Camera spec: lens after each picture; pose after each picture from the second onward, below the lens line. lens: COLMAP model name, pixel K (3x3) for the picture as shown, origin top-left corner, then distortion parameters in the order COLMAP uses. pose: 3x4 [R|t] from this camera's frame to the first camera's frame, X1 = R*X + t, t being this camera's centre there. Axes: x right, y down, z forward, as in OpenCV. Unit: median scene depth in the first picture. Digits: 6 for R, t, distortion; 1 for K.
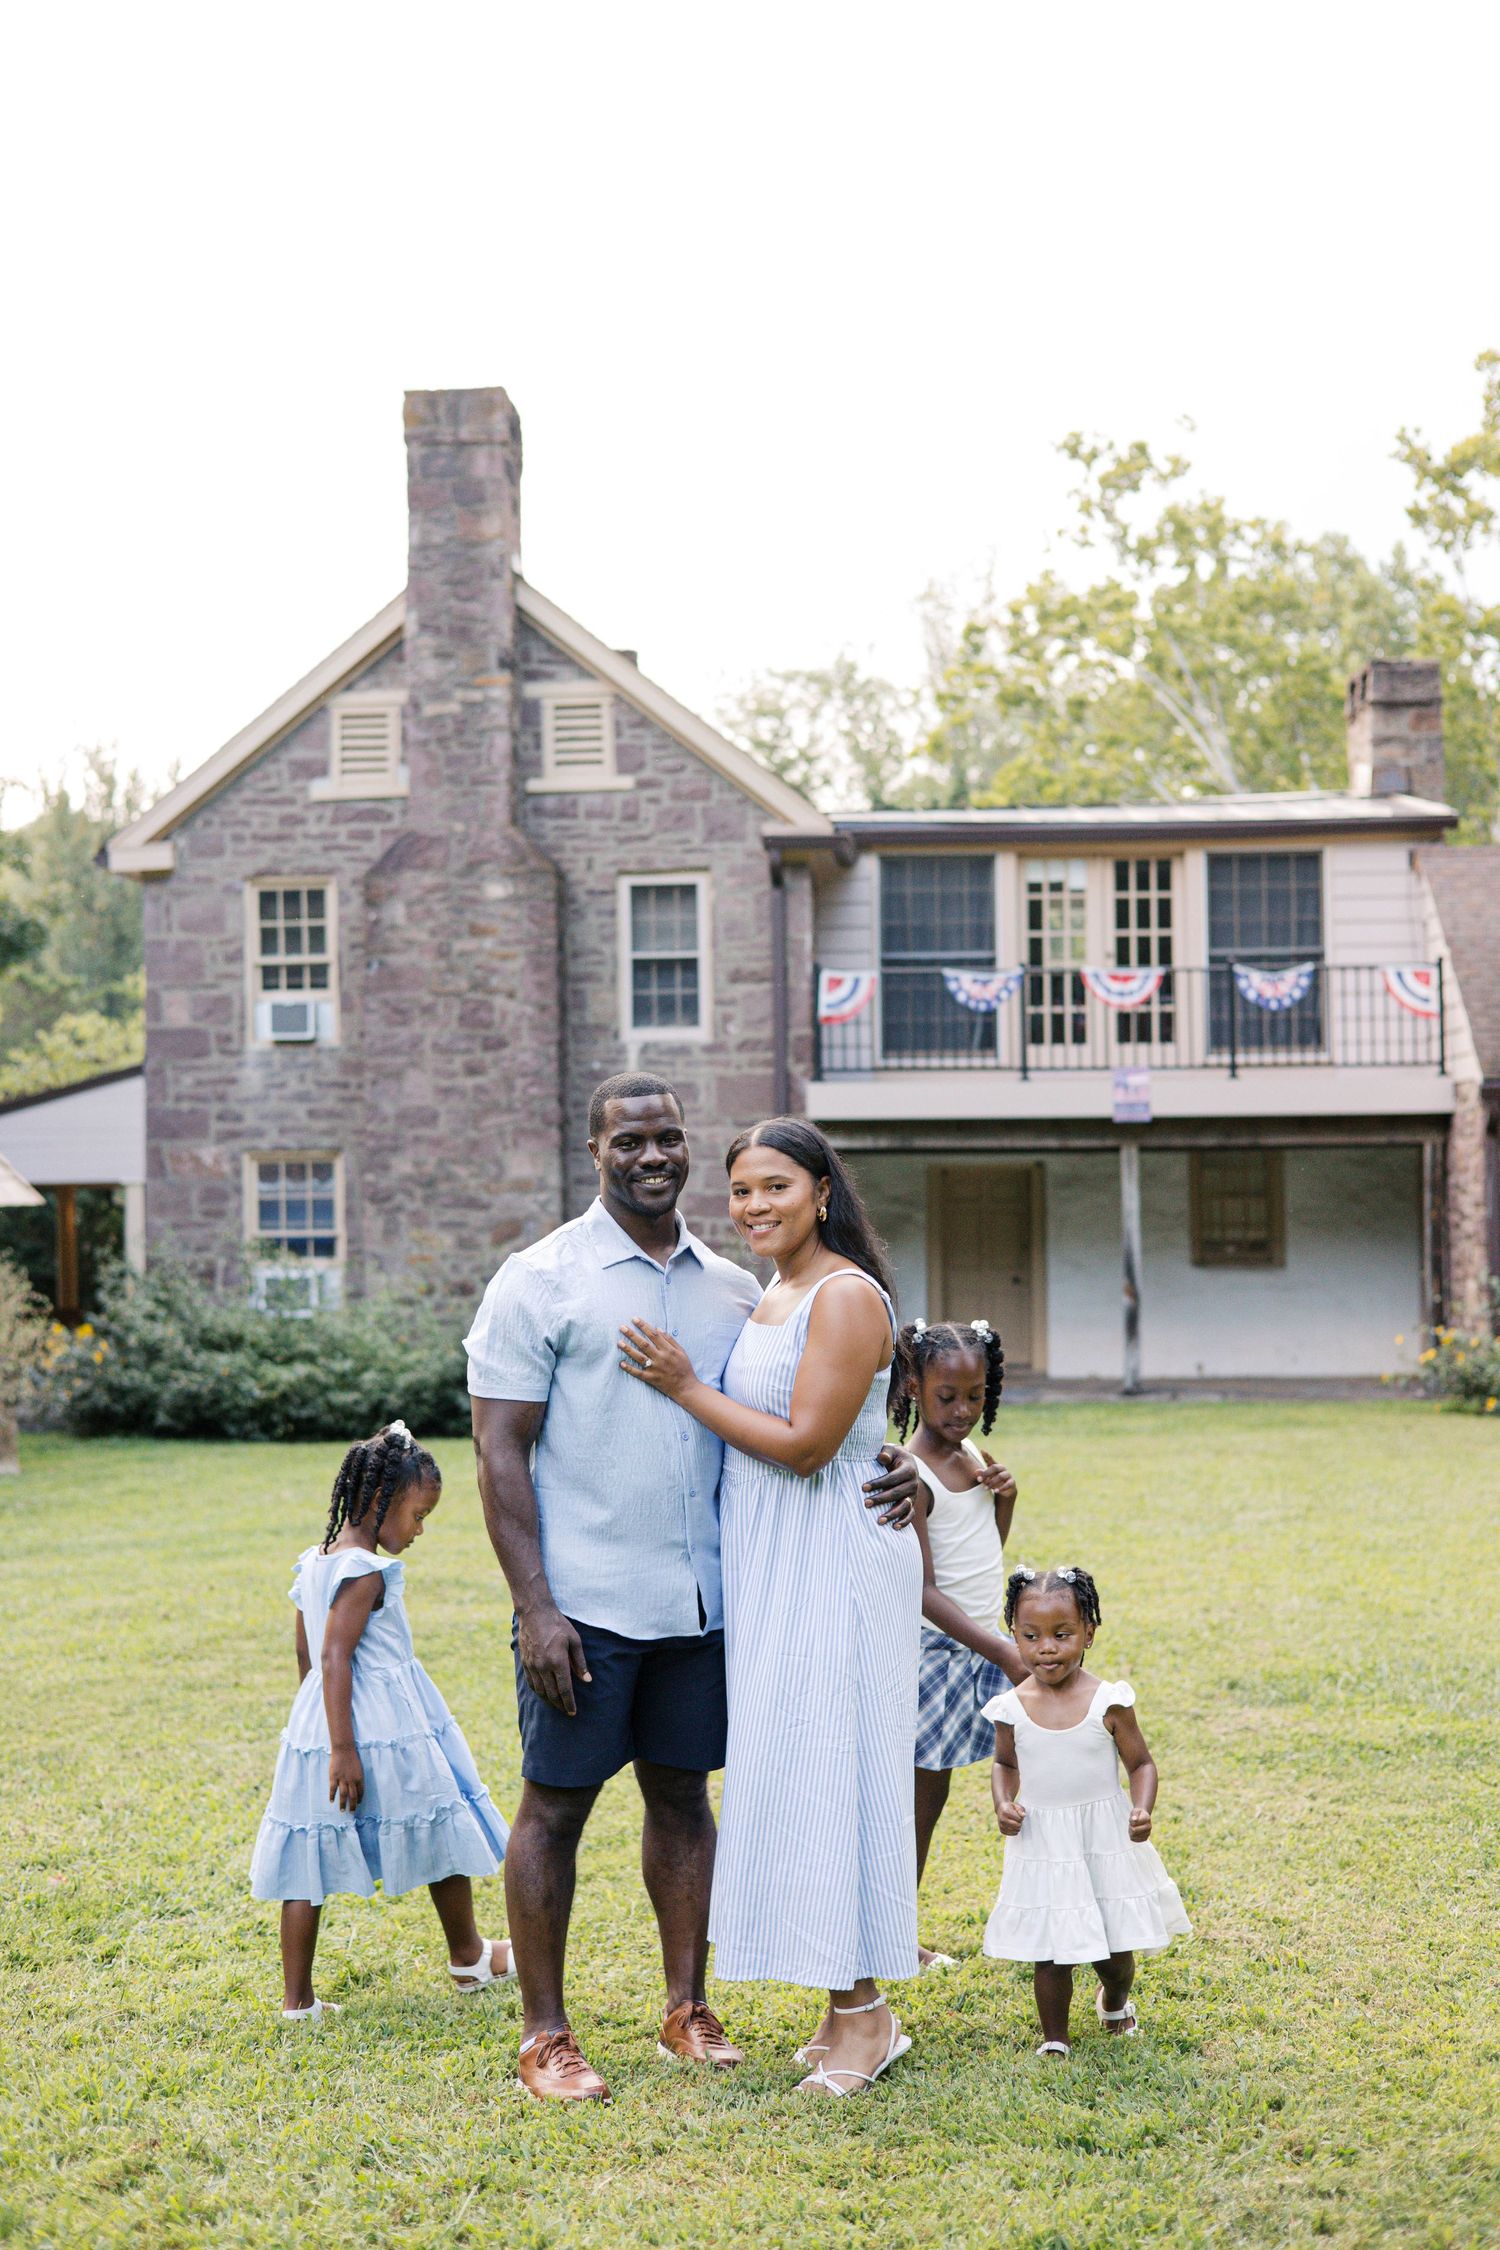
lens RADIAL K [[3154.7, 0, 750.0], [0, 3154.7, 1125.0], [0, 0, 1]] dist [0.007803, 0.025385]
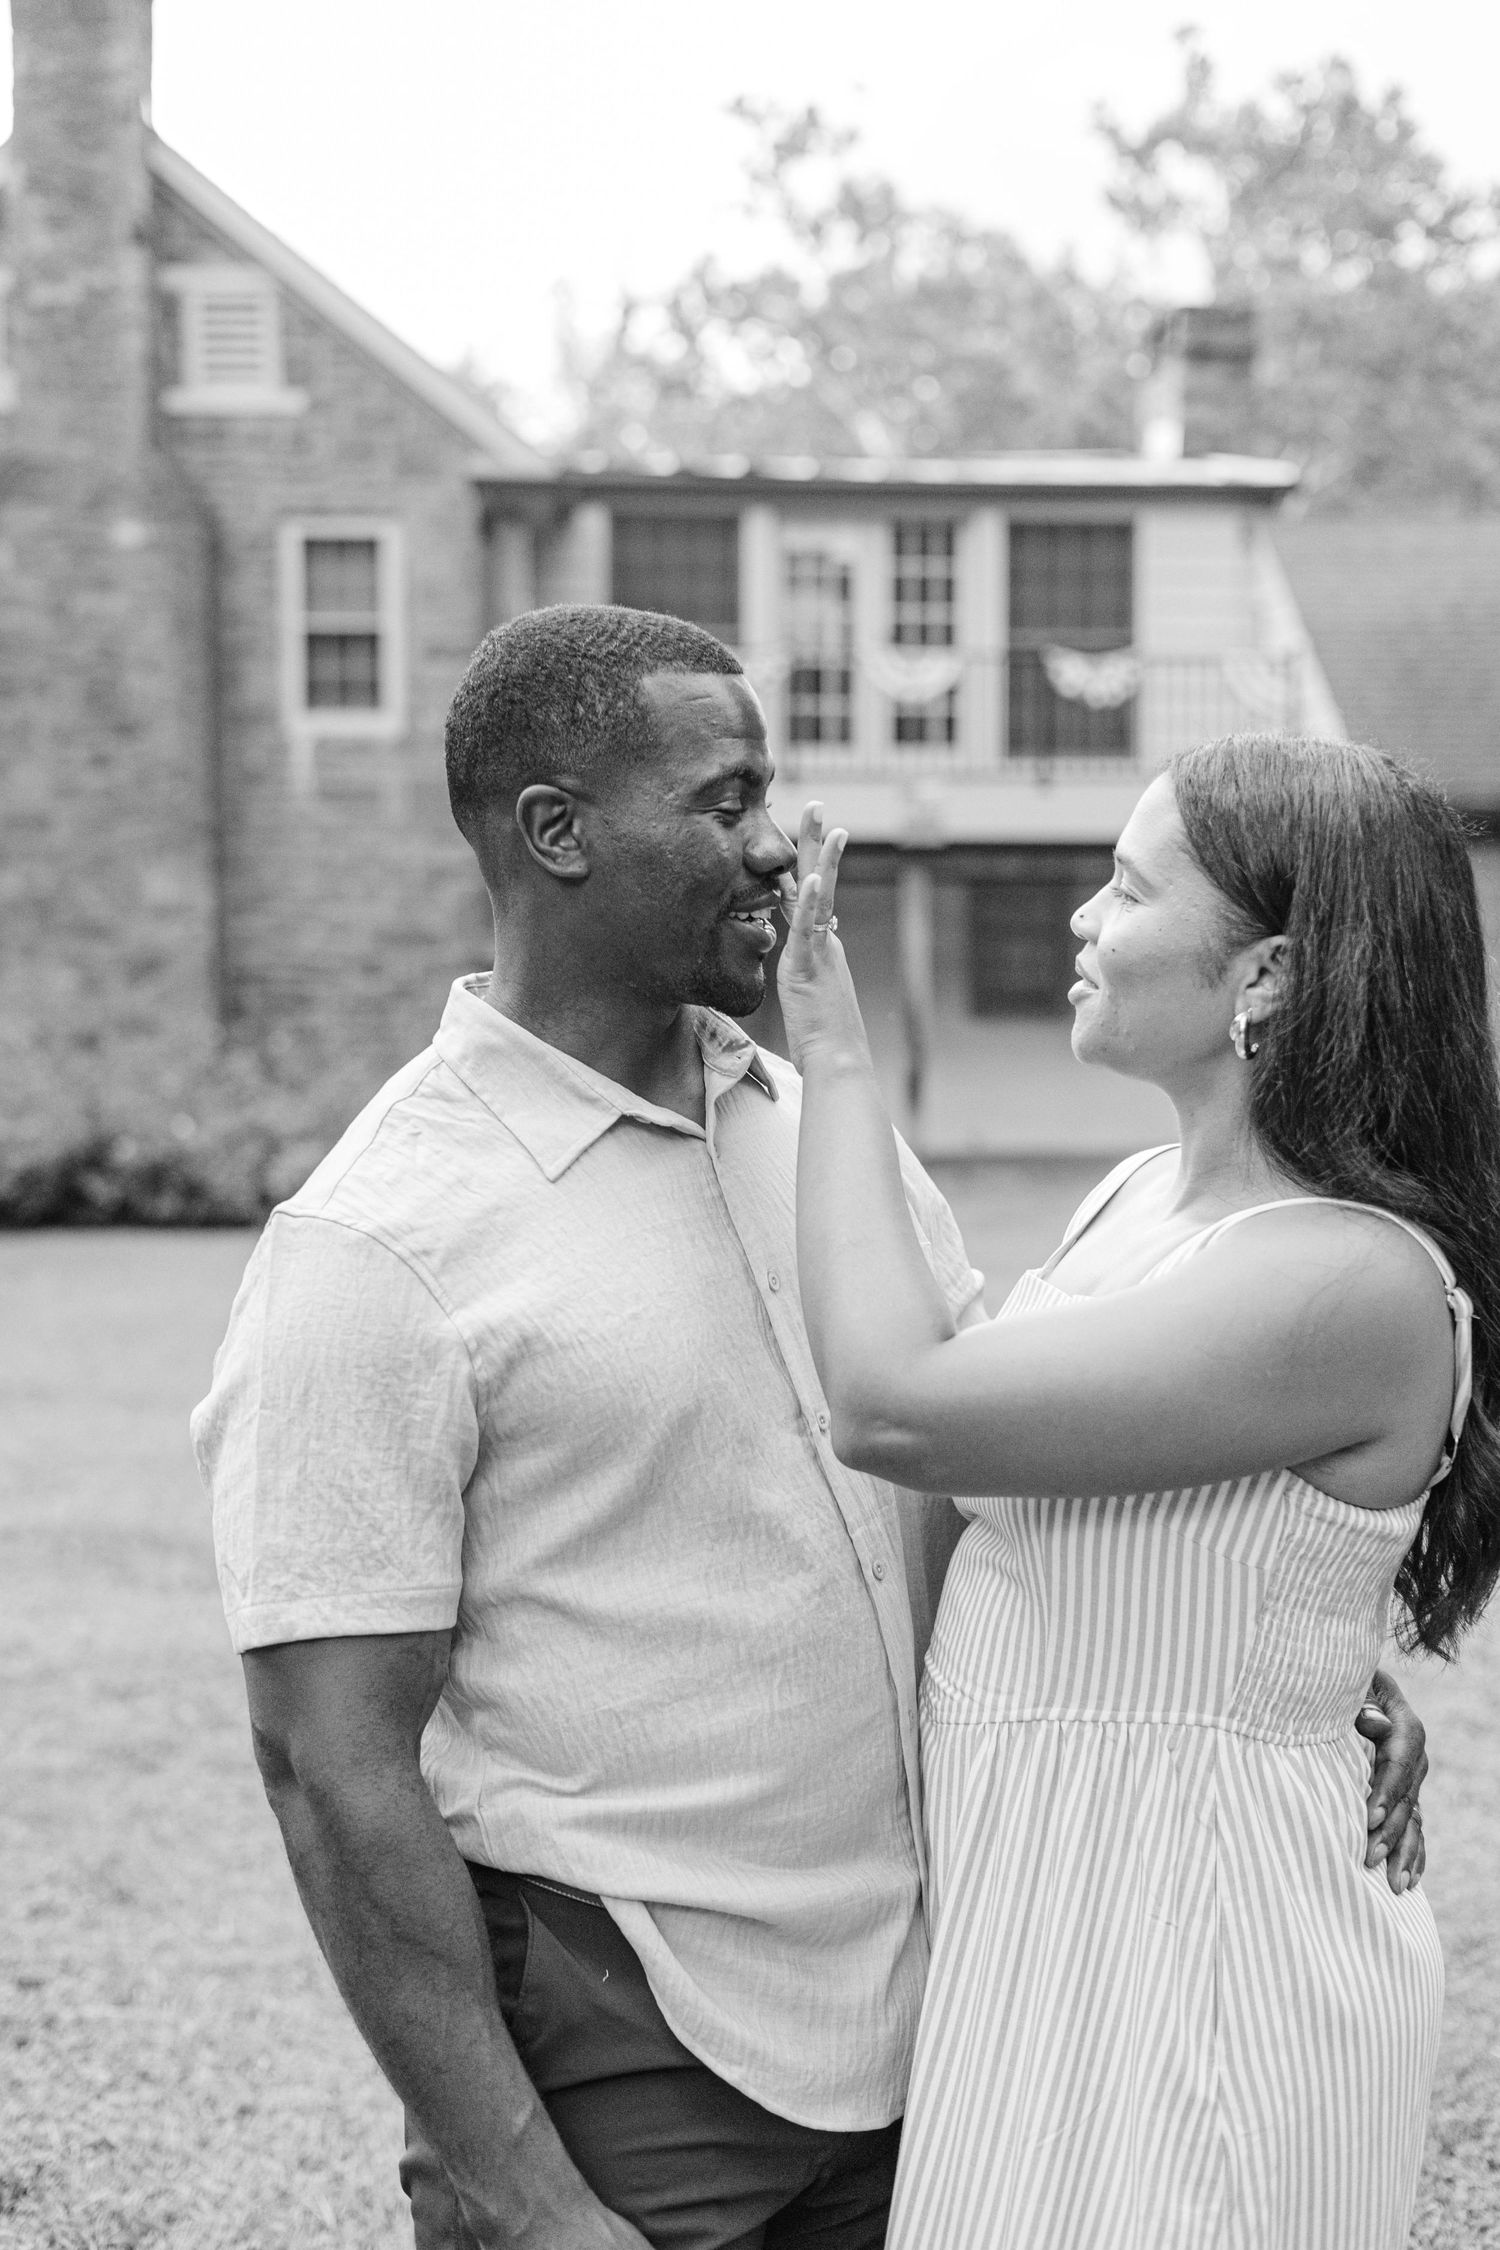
lens RADIAL K [[3162.8, 0, 756.3], [0, 3162.8, 1139.4], [0, 0, 1]] dist [0.005734, 0.110511]
pose [[0.991149, 0.003005, 0.132722, -0.029085], [-0.014335, 0.996321, 0.084490, 0.006792], [-0.131980, -0.085645, 0.987546, 0.185211]]
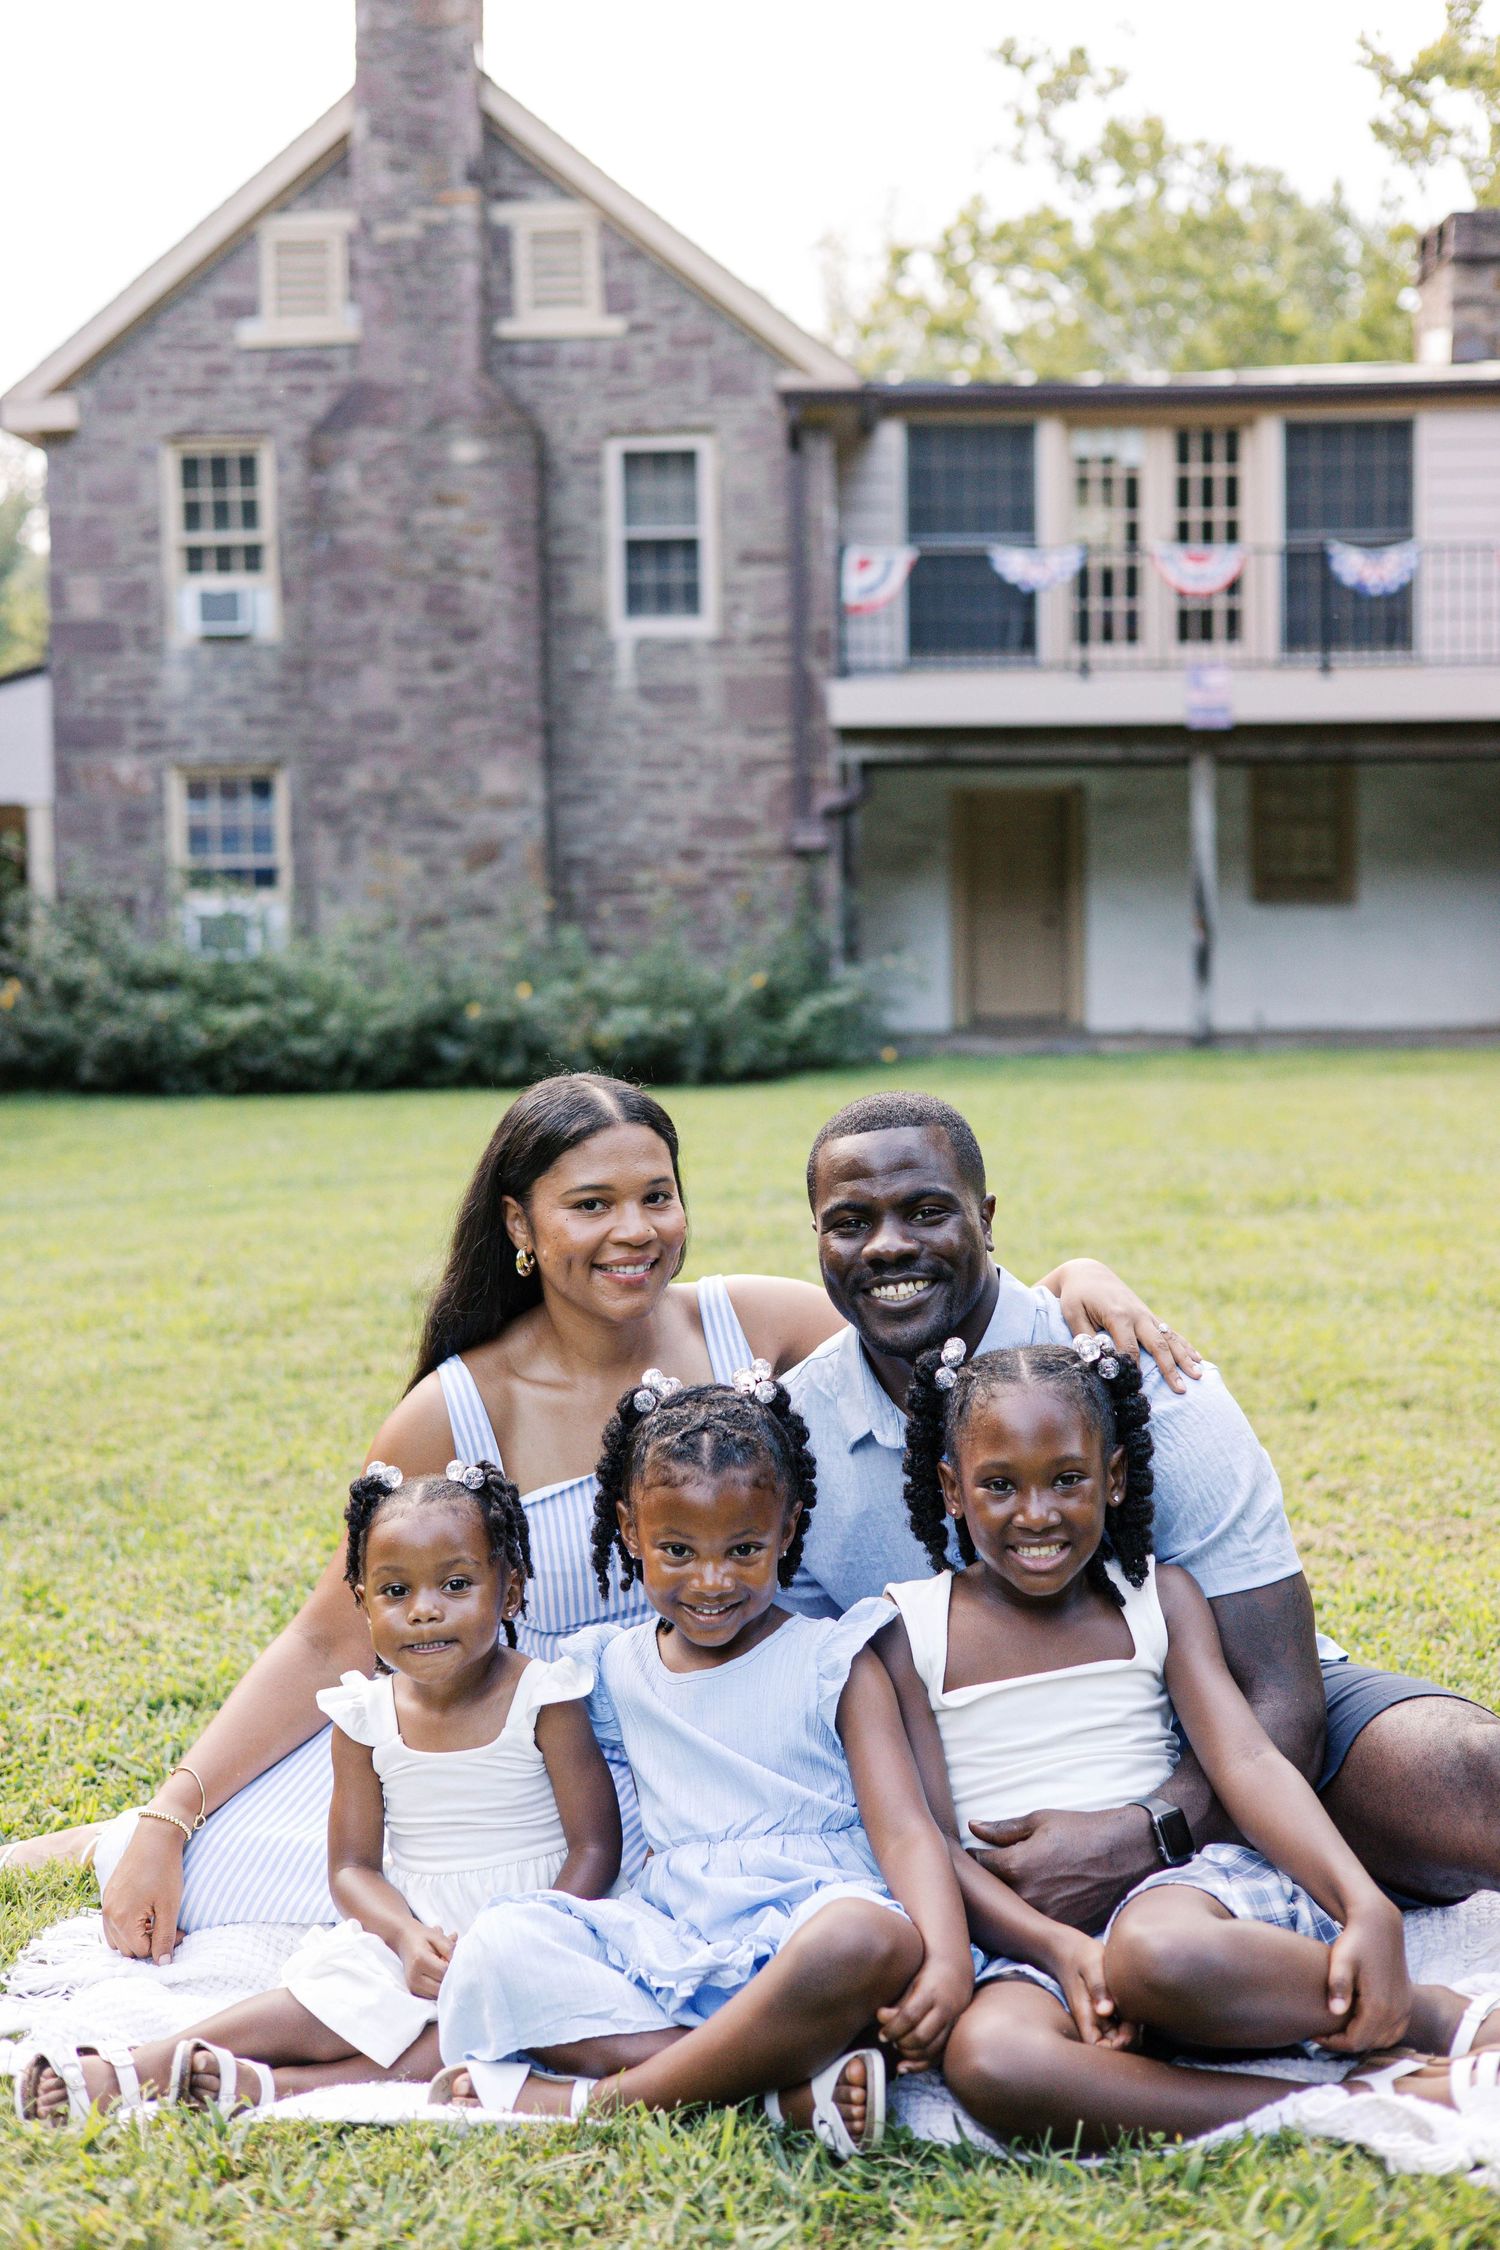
lens RADIAL K [[3143.4, 0, 750.0], [0, 3143.4, 1125.0], [0, 0, 1]] dist [-0.002740, 0.141279]
pose [[0.998840, -0.005531, 0.047827, -0.044568], [0.001020, 0.995588, 0.093830, 0.025693], [-0.048135, -0.093672, 0.994439, 0.138599]]
